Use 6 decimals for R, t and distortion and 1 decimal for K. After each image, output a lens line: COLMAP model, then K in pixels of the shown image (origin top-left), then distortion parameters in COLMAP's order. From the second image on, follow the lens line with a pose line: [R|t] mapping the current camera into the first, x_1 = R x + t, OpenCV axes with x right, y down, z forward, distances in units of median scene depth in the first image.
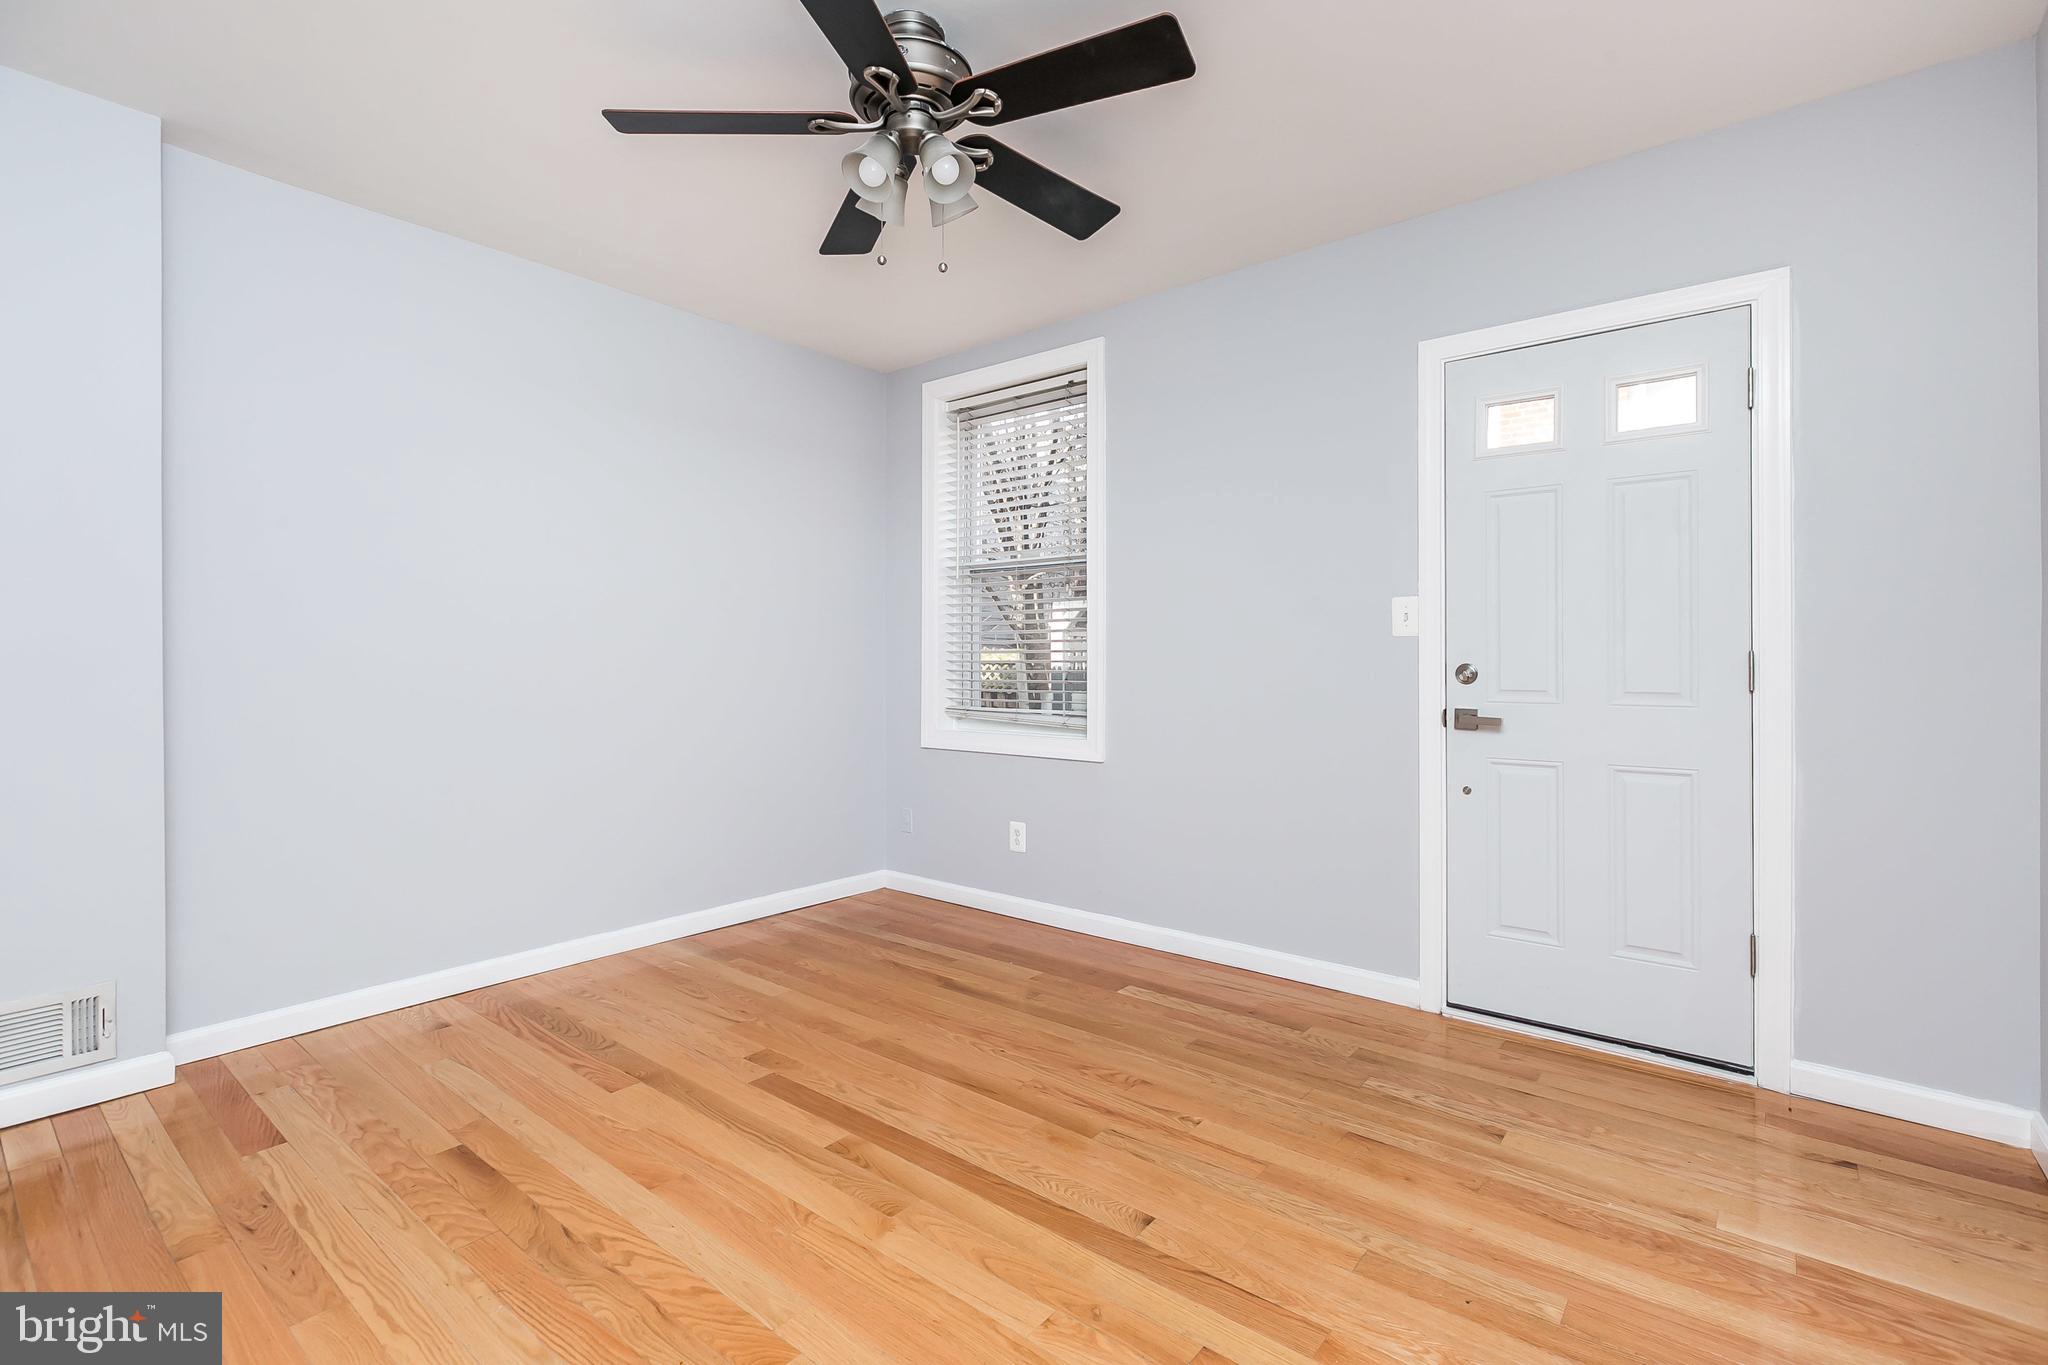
lens RADIAL K [[955.0, 0, 1017.6], [0, 955.0, 672.8], [0, 0, 1]] dist [-0.000425, -0.000067]
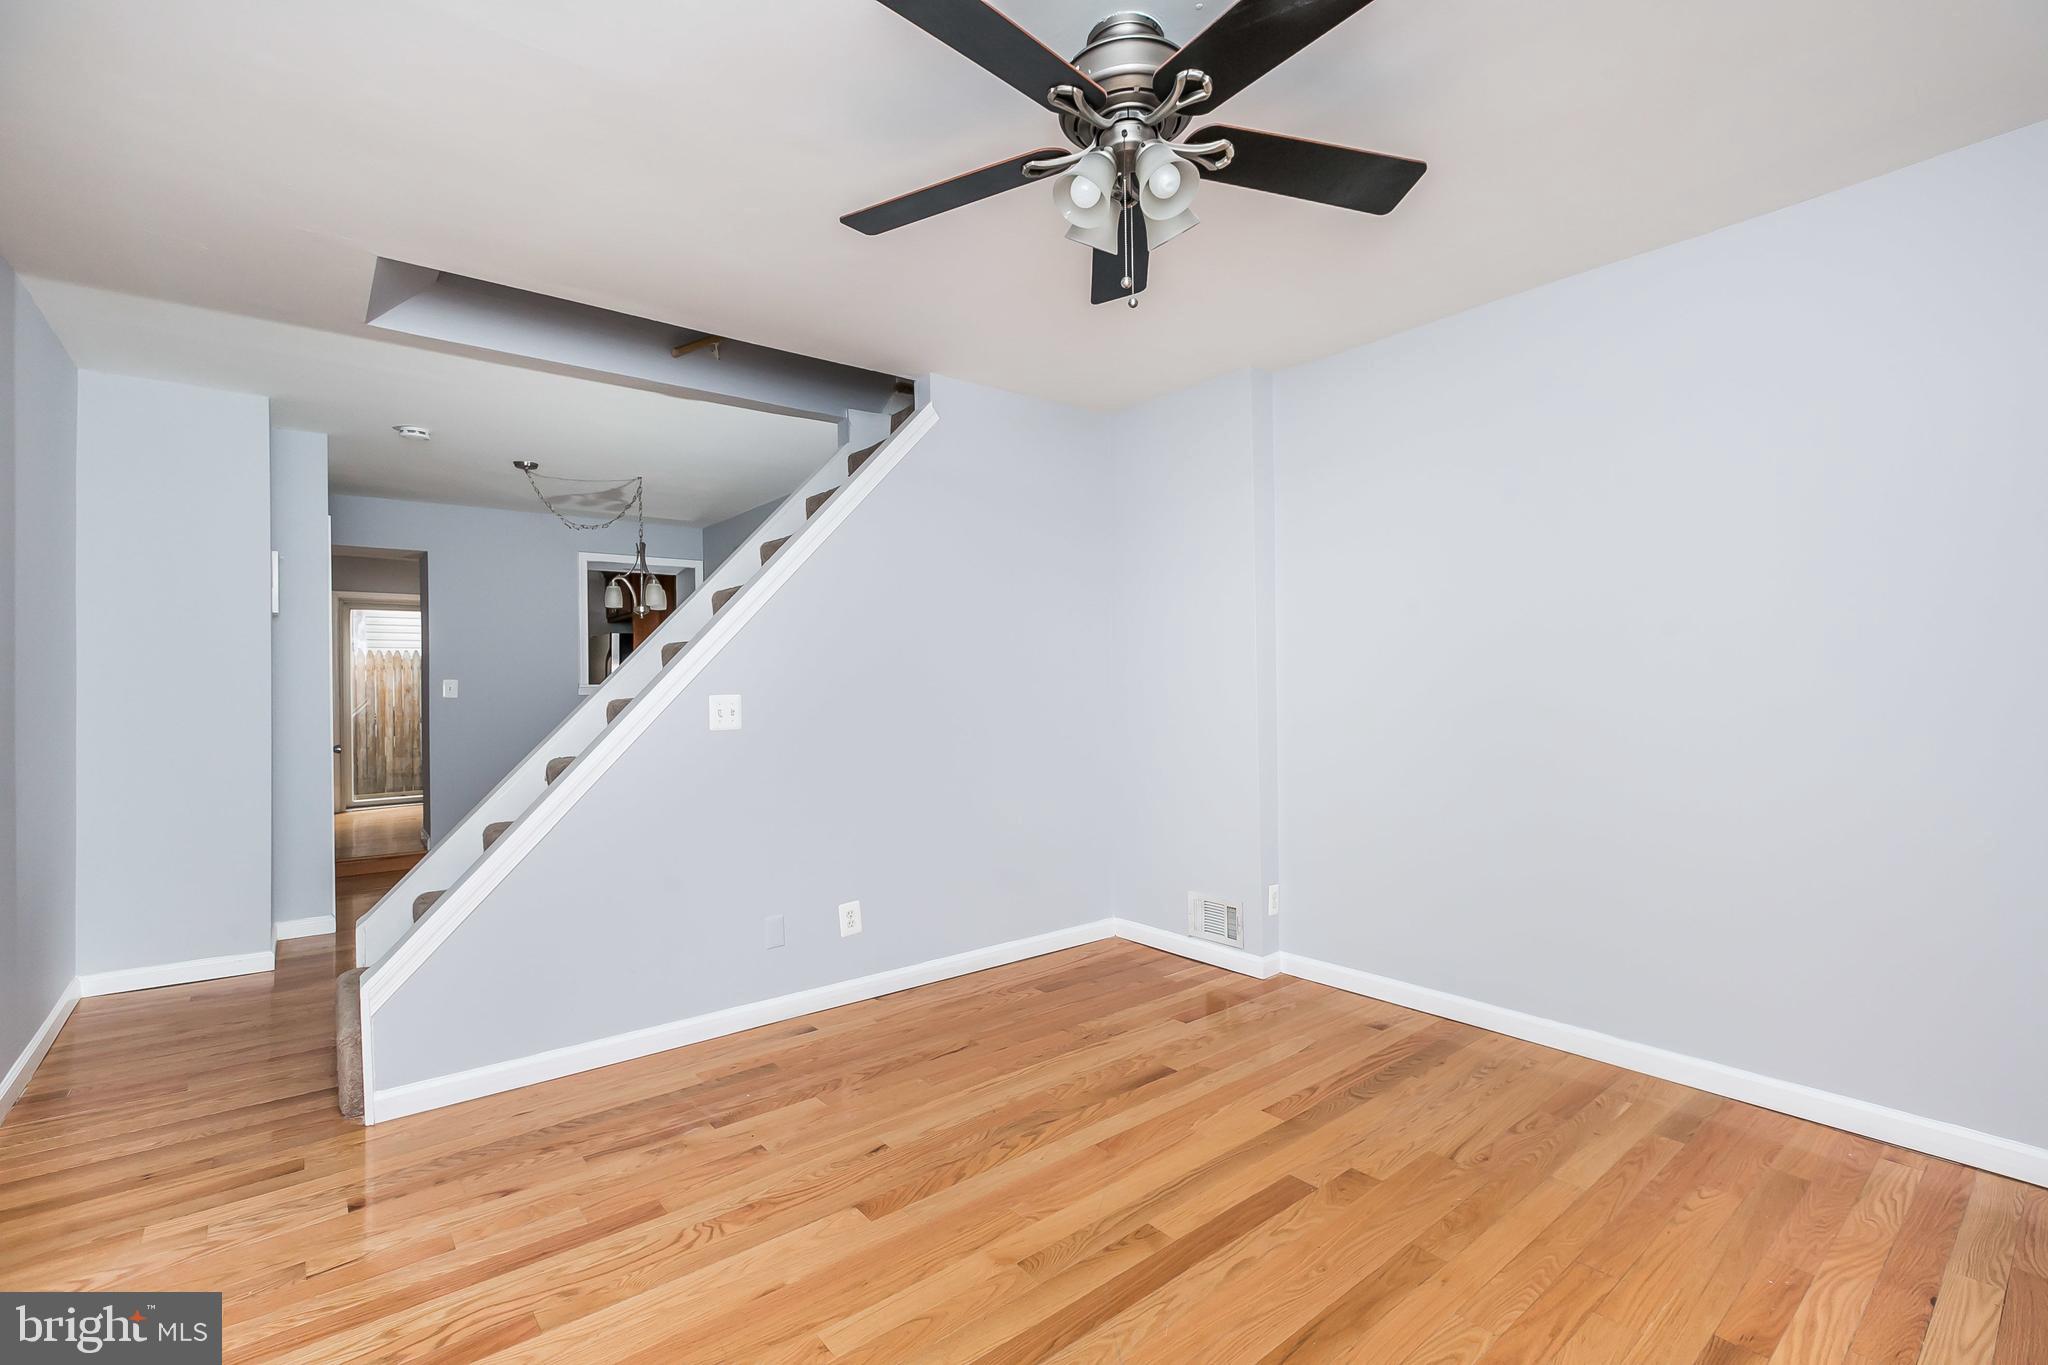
lens RADIAL K [[955.0, 0, 1017.6], [0, 955.0, 672.8], [0, 0, 1]] dist [-0.000425, -0.000067]
pose [[-0.229142, -0.006080, -0.973374, 0.697326], [-0.003496, 0.999979, -0.005423, -0.047445], [0.973387, 0.002160, -0.229158, 0.989959]]
